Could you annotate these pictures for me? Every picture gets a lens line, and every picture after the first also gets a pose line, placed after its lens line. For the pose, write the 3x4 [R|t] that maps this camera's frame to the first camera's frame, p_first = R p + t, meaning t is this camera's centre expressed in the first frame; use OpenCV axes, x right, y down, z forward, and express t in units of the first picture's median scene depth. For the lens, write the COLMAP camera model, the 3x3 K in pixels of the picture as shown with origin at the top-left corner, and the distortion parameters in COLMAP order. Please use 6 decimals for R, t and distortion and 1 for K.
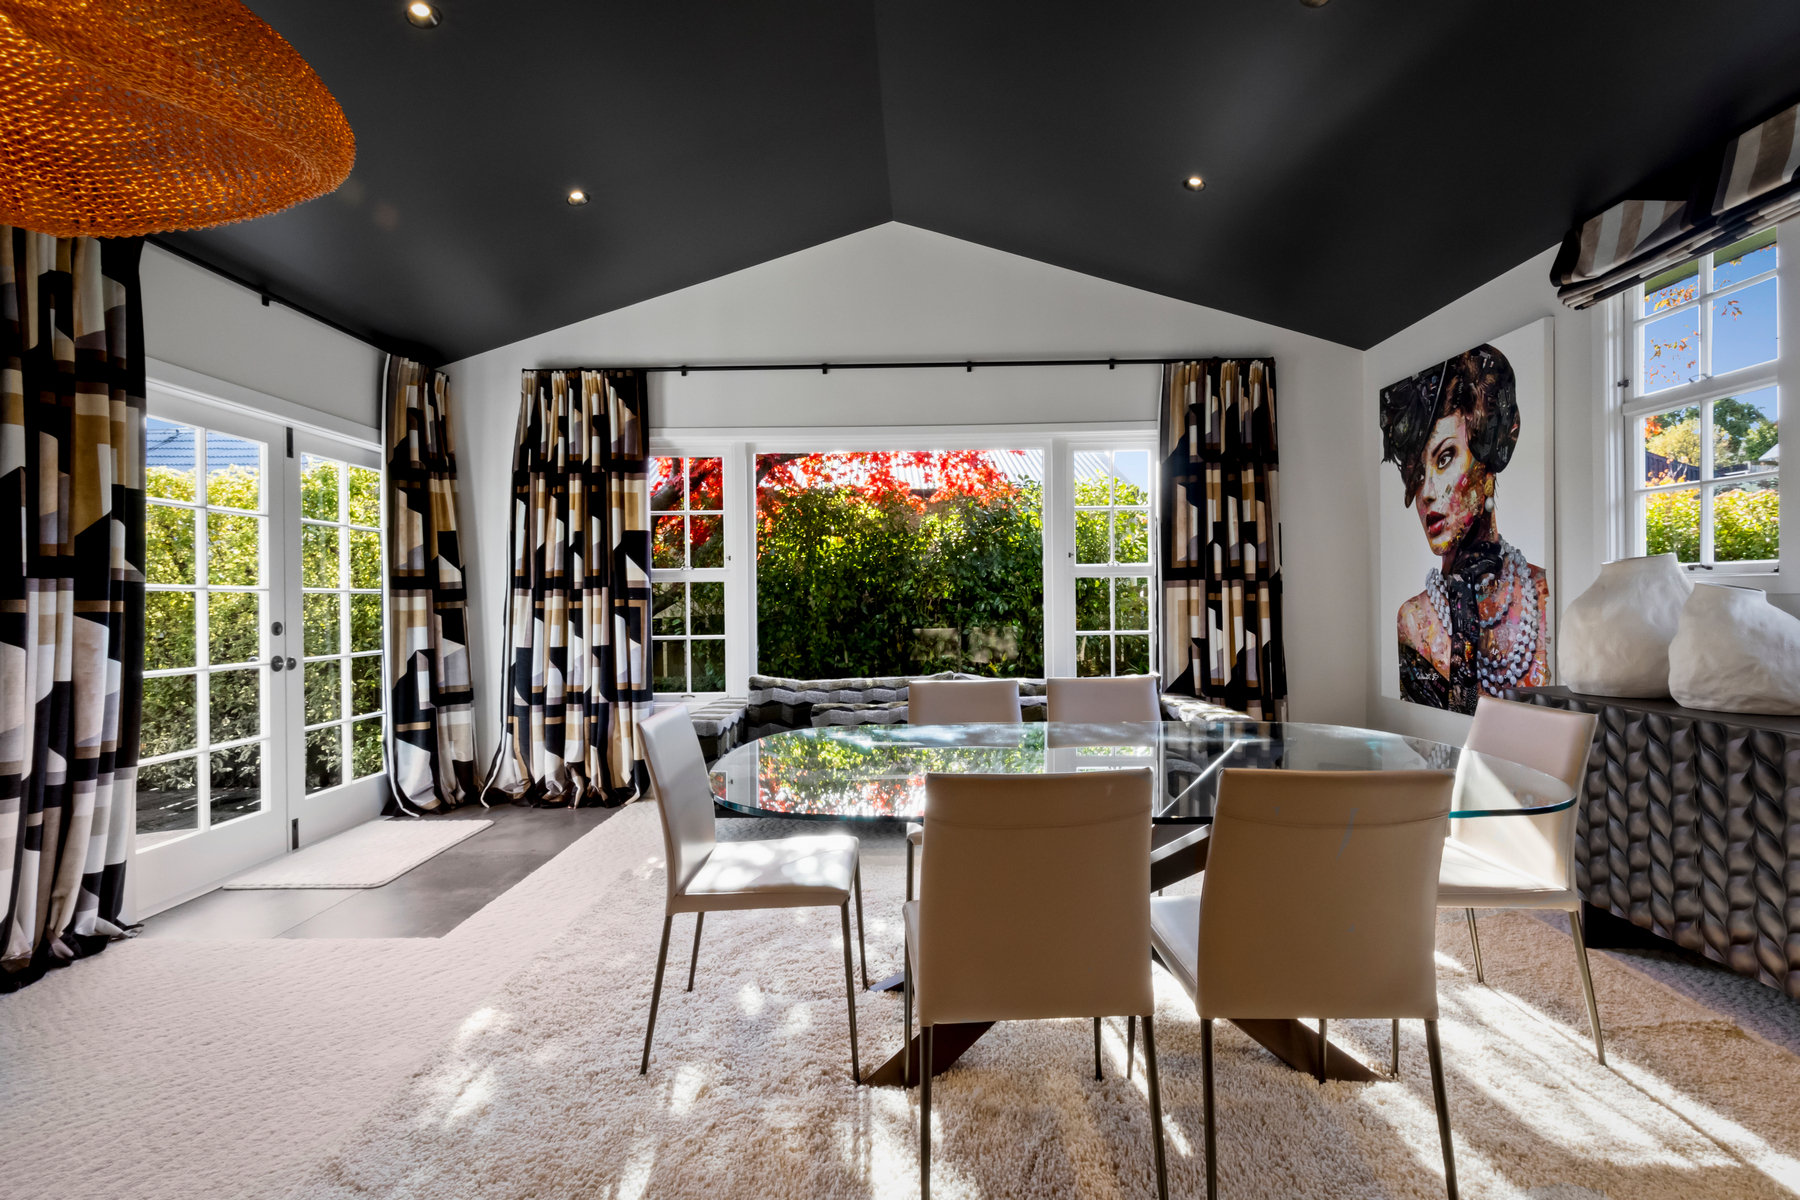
lens RADIAL K [[826.3, 0, 904.0], [0, 826.3, 601.4], [0, 0, 1]] dist [0.004134, 0.000666]
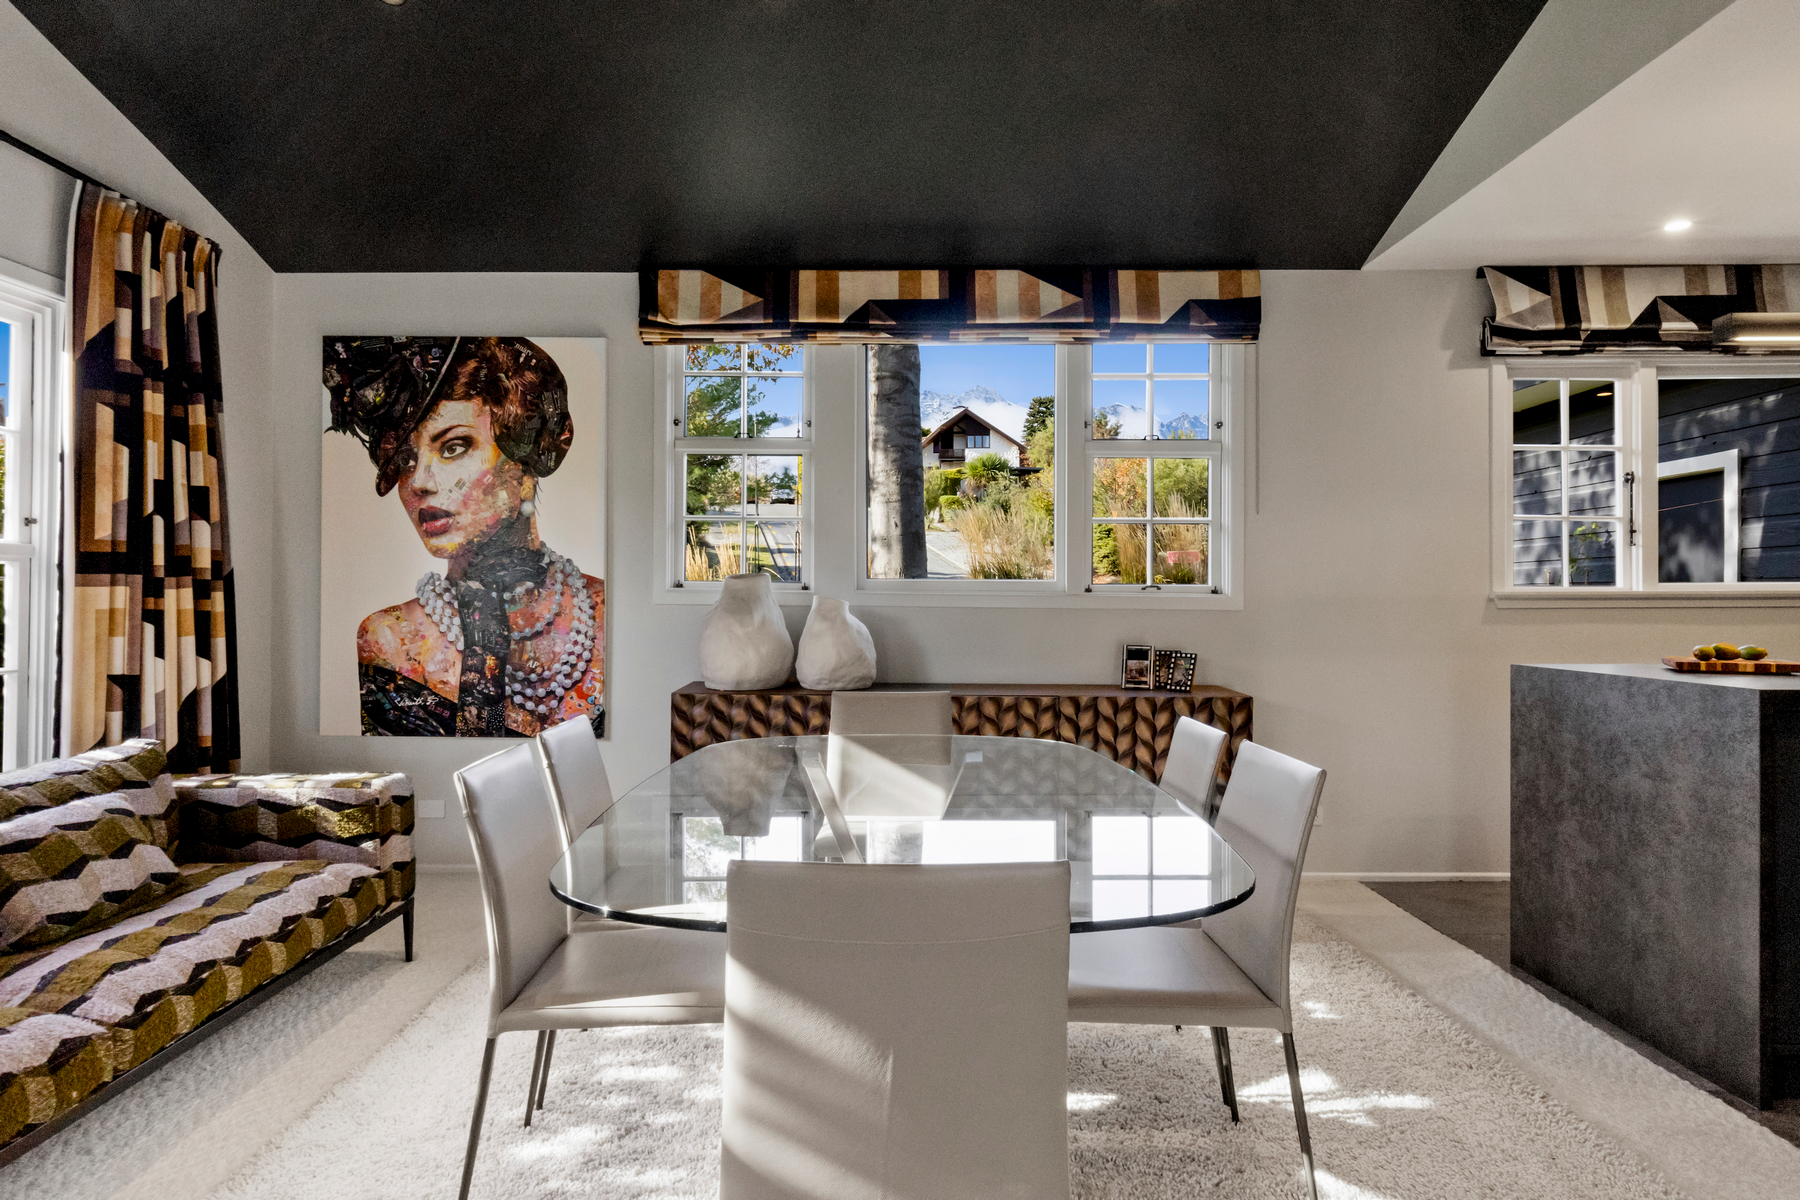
lens RADIAL K [[1039.7, 0, 900.9], [0, 1039.7, 599.5], [0, 0, 1]] dist [0.000726, 0.001505]
pose [[-0.007994, 0.012289, 0.999893, -0.448192], [0.001366, 0.999924, -0.012279, 0.001420], [-0.999967, 0.001267, -0.008010, 0.544110]]
